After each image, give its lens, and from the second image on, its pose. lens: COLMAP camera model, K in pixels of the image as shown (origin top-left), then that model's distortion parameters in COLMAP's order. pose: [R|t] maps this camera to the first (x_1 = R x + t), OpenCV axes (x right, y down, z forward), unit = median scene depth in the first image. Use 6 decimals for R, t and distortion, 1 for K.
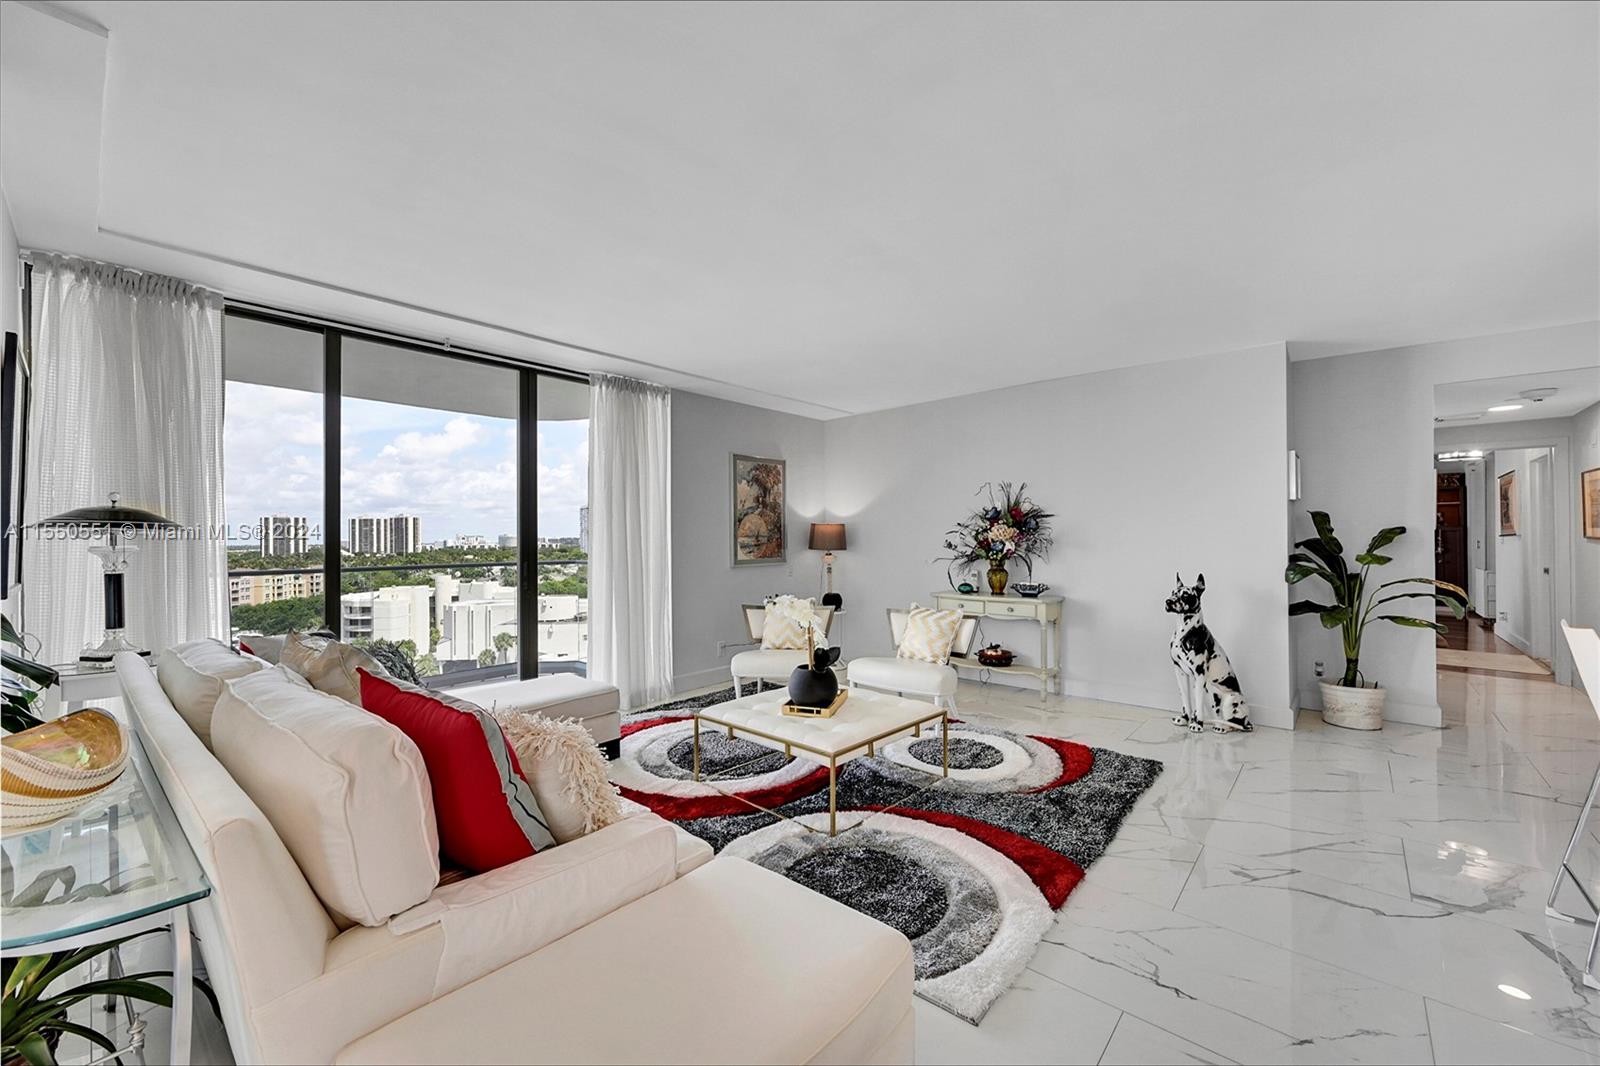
lens RADIAL K [[628.8, 0, 800.3], [0, 628.8, 531.3], [0, 0, 1]] dist [-0.000467, -0.000021]
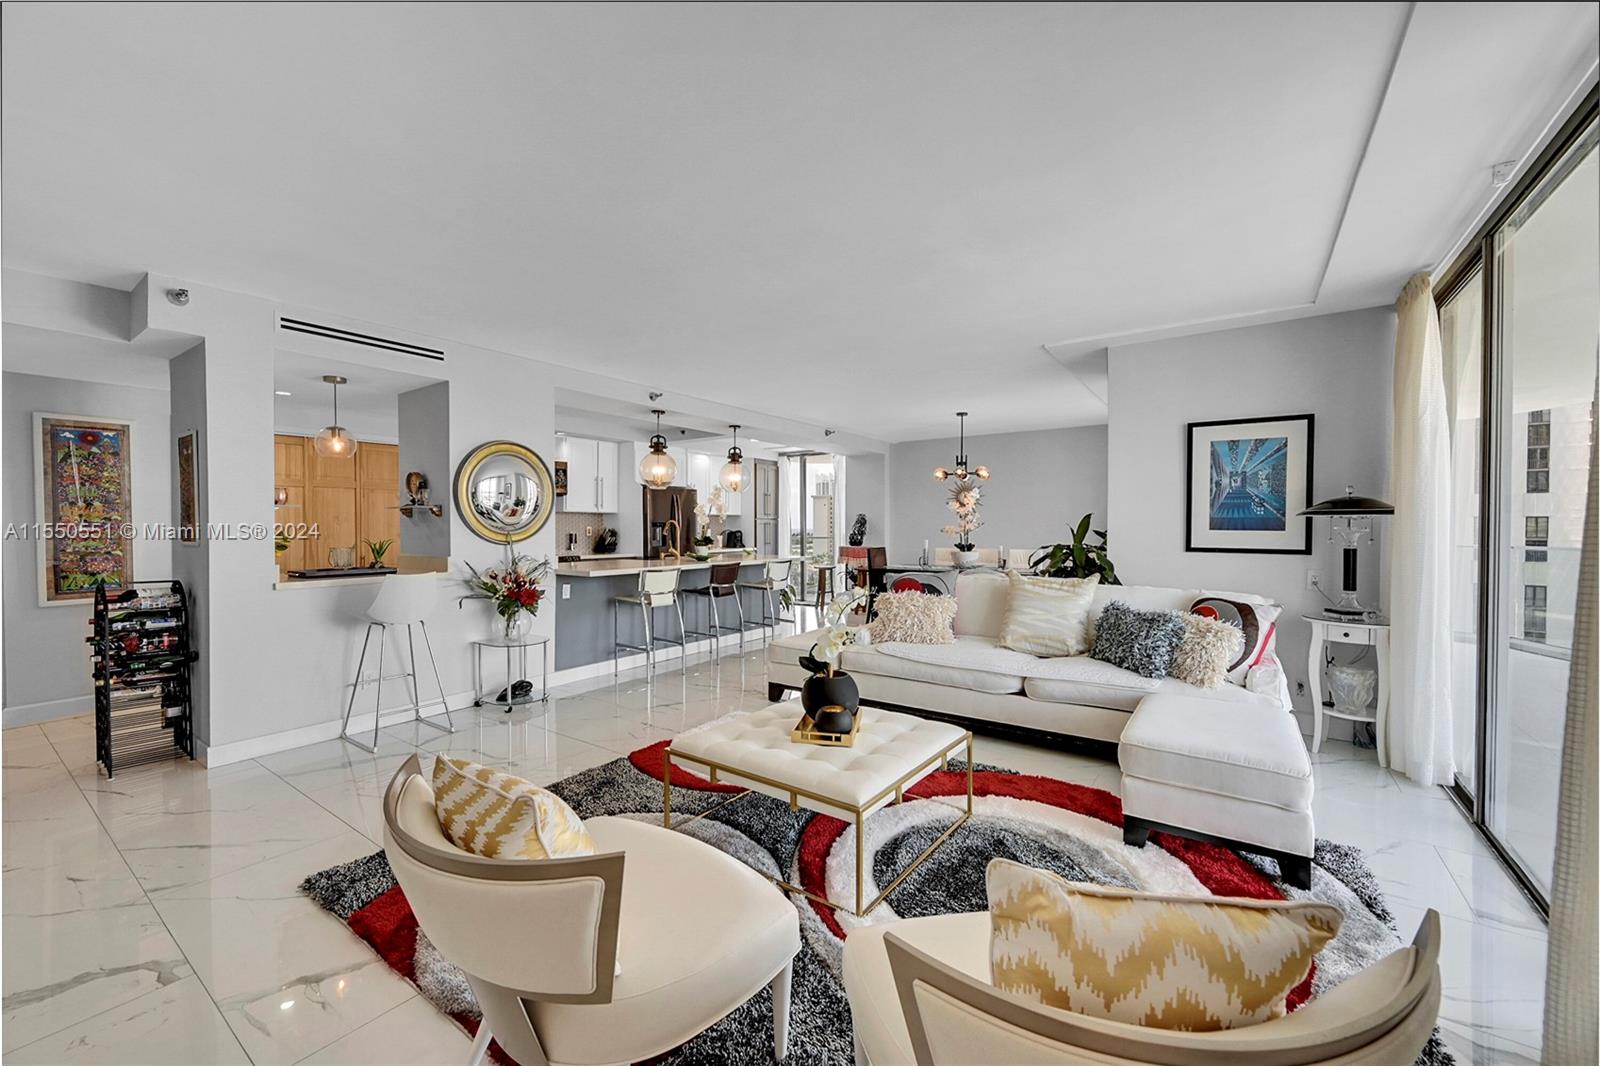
lens RADIAL K [[628.8, 0, 802.0], [0, 628.8, 535.3], [0, 0, 1]] dist [-0.000467, -0.000021]
pose [[-0.994036, 0.011581, -0.108435, 0.084392], [0.011035, 0.999923, 0.005636, 0.009678], [0.108492, 0.004406, -0.994088, 1.036377]]
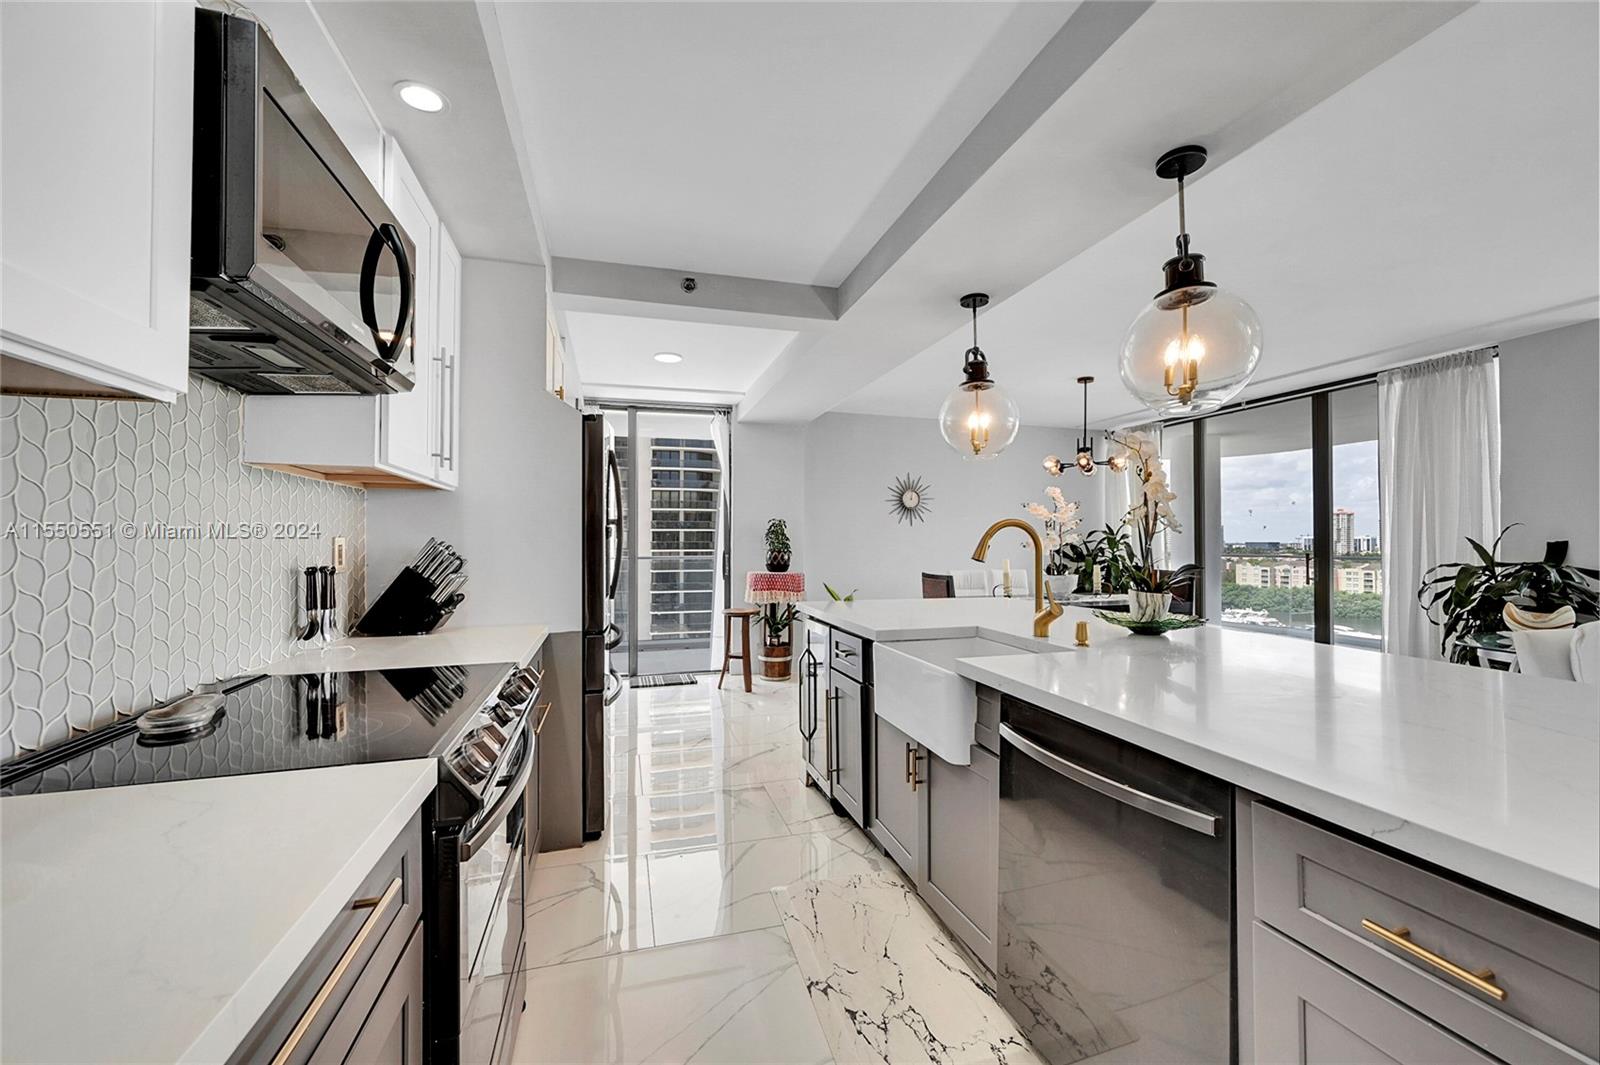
lens RADIAL K [[628.8, 0, 796.9], [0, 628.8, 534.0], [0, 0, 1]] dist [-0.000467, -0.000021]
pose [[-0.539825, 0.000032, -0.841777, 0.587774], [0.012120, 0.999897, -0.007734, -0.003720], [0.841690, -0.014377, -0.539769, -0.044639]]
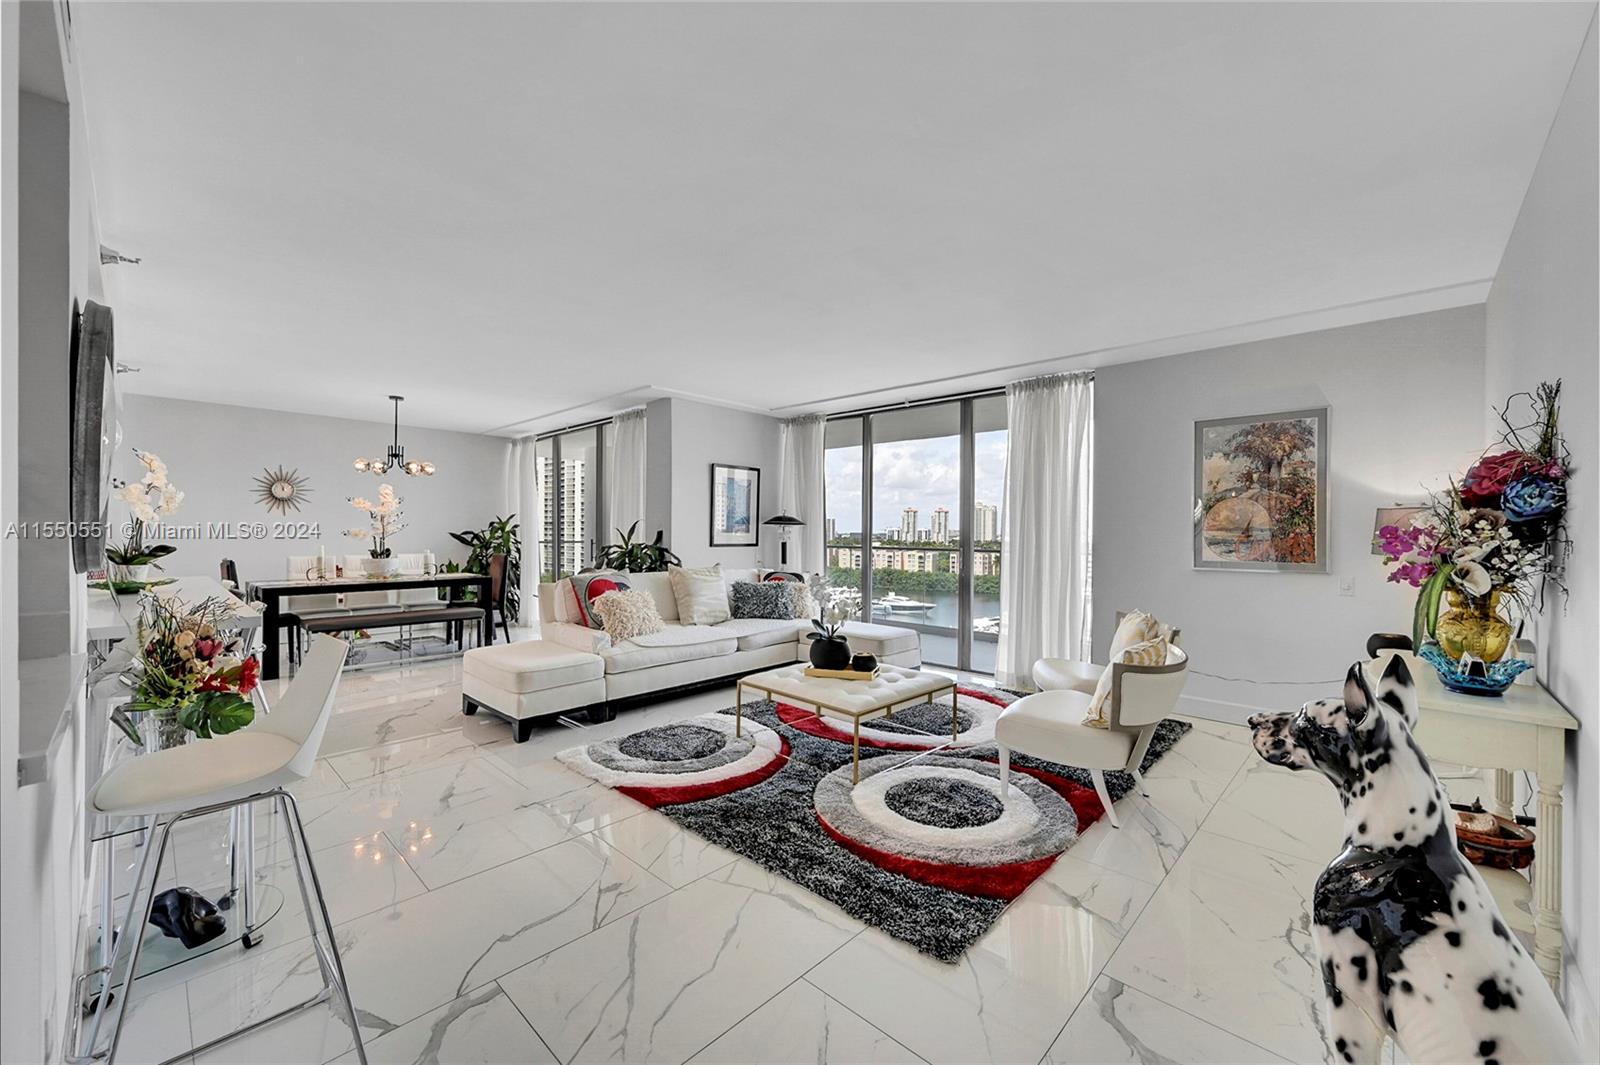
lens RADIAL K [[628.8, 0, 793.7], [0, 628.8, 532.7], [0, 0, 1]] dist [-0.000467, -0.000021]
pose [[-0.041743, 0.010955, -0.999068, 0.678824], [0.005690, 0.999926, 0.010727, 0.001250], [0.999112, -0.005237, -0.041802, 0.547258]]
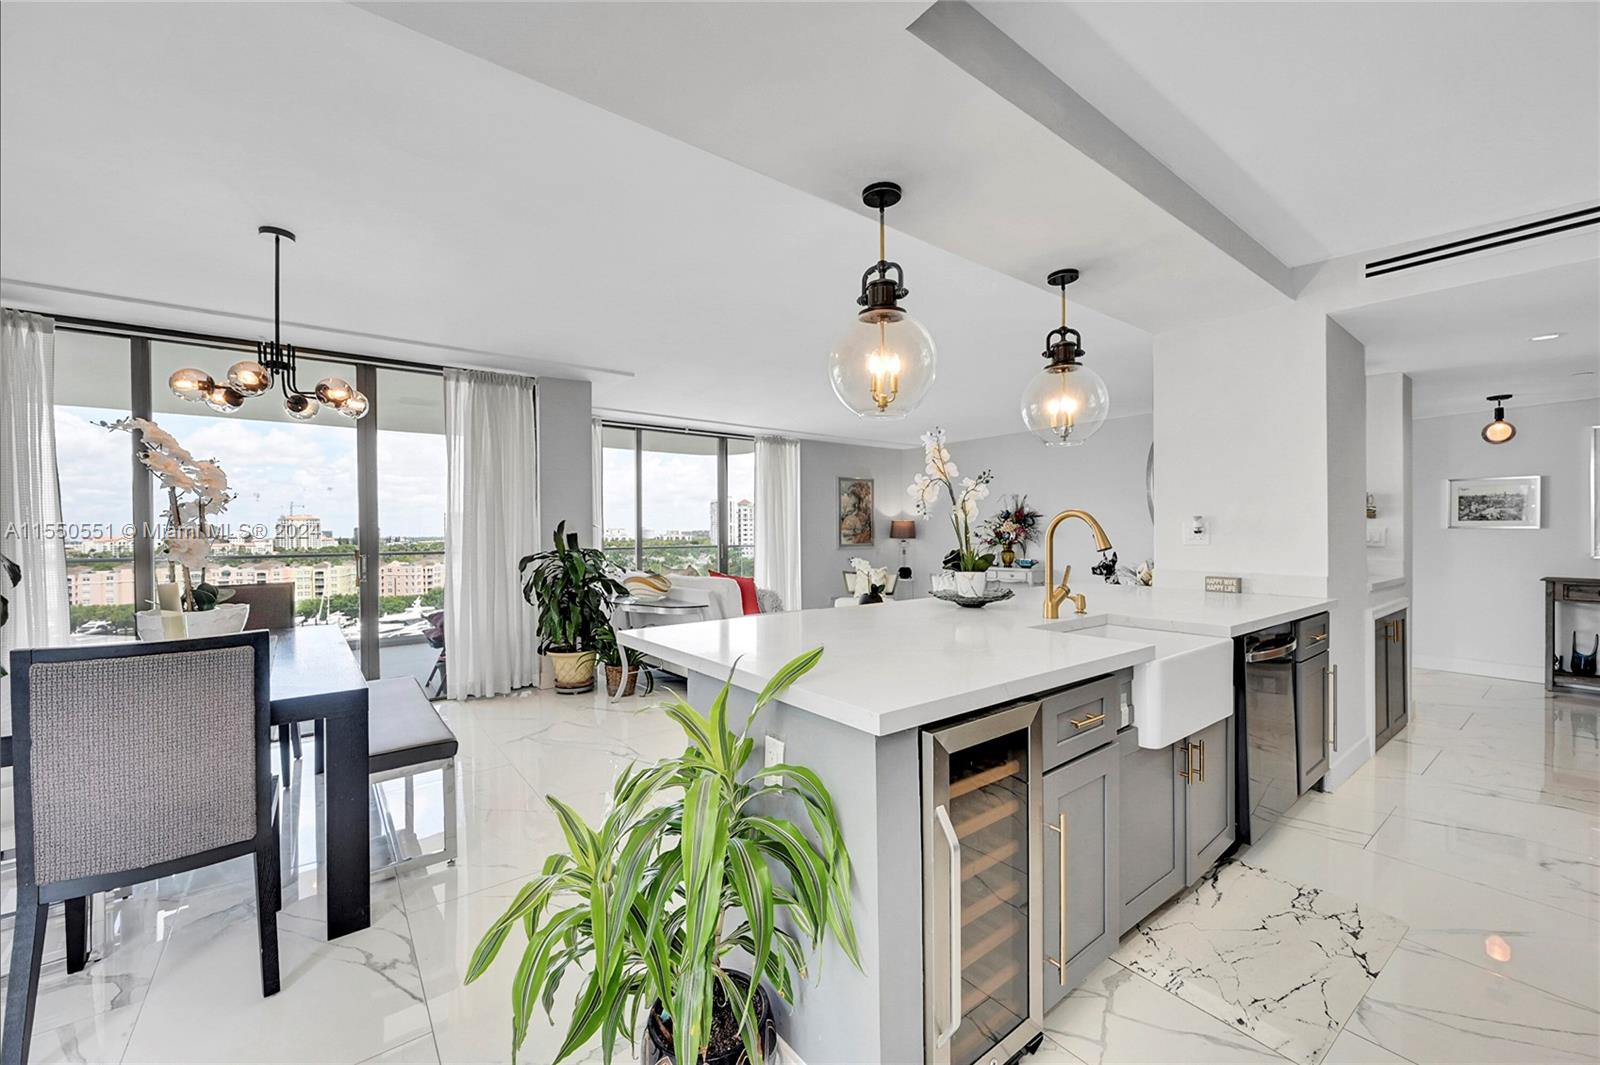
lens RADIAL K [[628.8, 0, 800.8], [0, 628.8, 527.5], [0, 0, 1]] dist [-0.000467, -0.000021]
pose [[0.981411, -0.000022, -0.191918, 0.103228], [0.000976, 0.999988, 0.004878, -0.004026], [0.191915, -0.004974, 0.981399, -0.569416]]
